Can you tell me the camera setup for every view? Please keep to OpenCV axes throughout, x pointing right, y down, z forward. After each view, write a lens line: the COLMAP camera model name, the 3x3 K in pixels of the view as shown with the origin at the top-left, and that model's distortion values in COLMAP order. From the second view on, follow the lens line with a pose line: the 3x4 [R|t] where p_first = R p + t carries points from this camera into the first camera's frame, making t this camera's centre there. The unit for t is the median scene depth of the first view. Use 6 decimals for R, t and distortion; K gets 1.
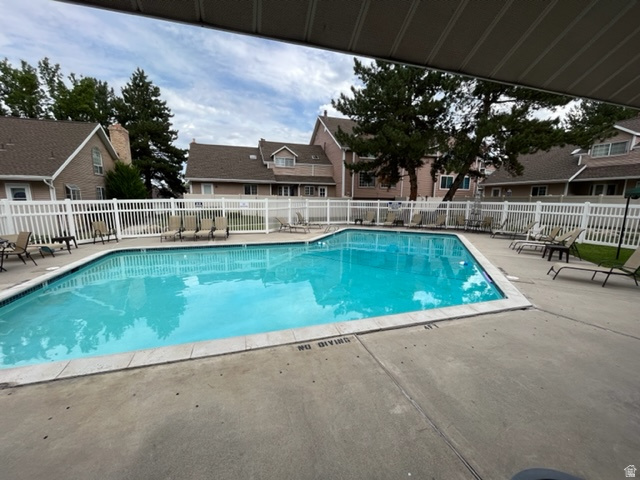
lens RADIAL K [[260.3, 0, 321.9], [0, 260.3, 243.0], [0, 0, 1]] dist [0.000964, -0.000590]
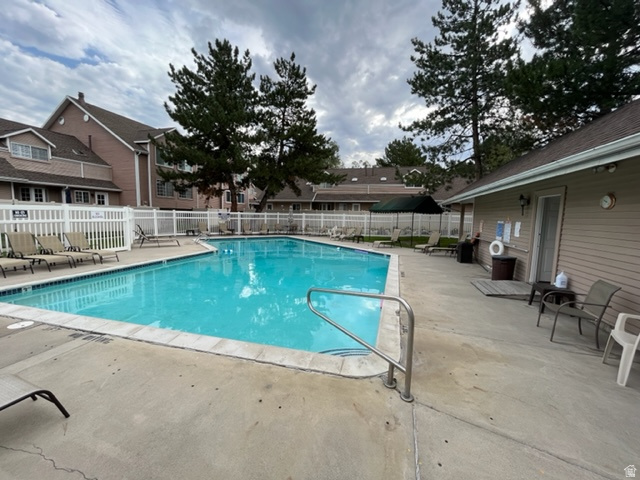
lens RADIAL K [[260.3, 0, 319.9], [0, 260.3, 241.7], [0, 0, 1]] dist [0.000964, -0.000590]
pose [[0.579686, -0.080565, 0.810848, -0.283468], [0.118258, 0.992883, 0.014108, -0.003581], [-0.806213, 0.087711, 0.585087, 0.029674]]
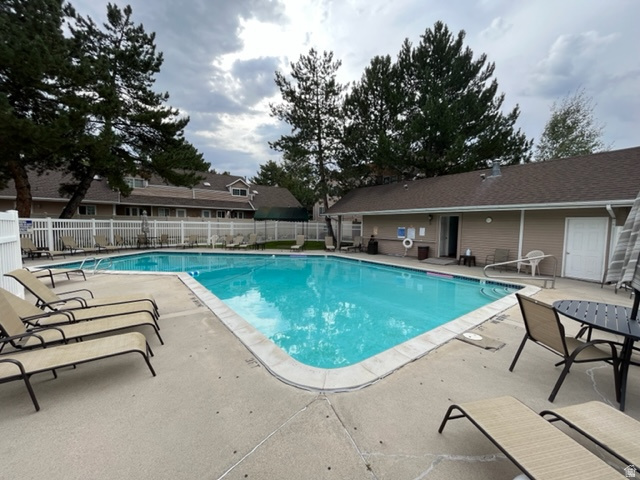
lens RADIAL K [[260.3, 0, 319.7], [0, 260.3, 241.7], [0, 0, 1]] dist [0.000964, -0.000590]
pose [[-0.303984, -0.072647, 0.949903, -0.360149], [0.135674, 0.983624, 0.118644, -0.048222], [-0.942967, 0.164943, -0.289150, 0.306239]]
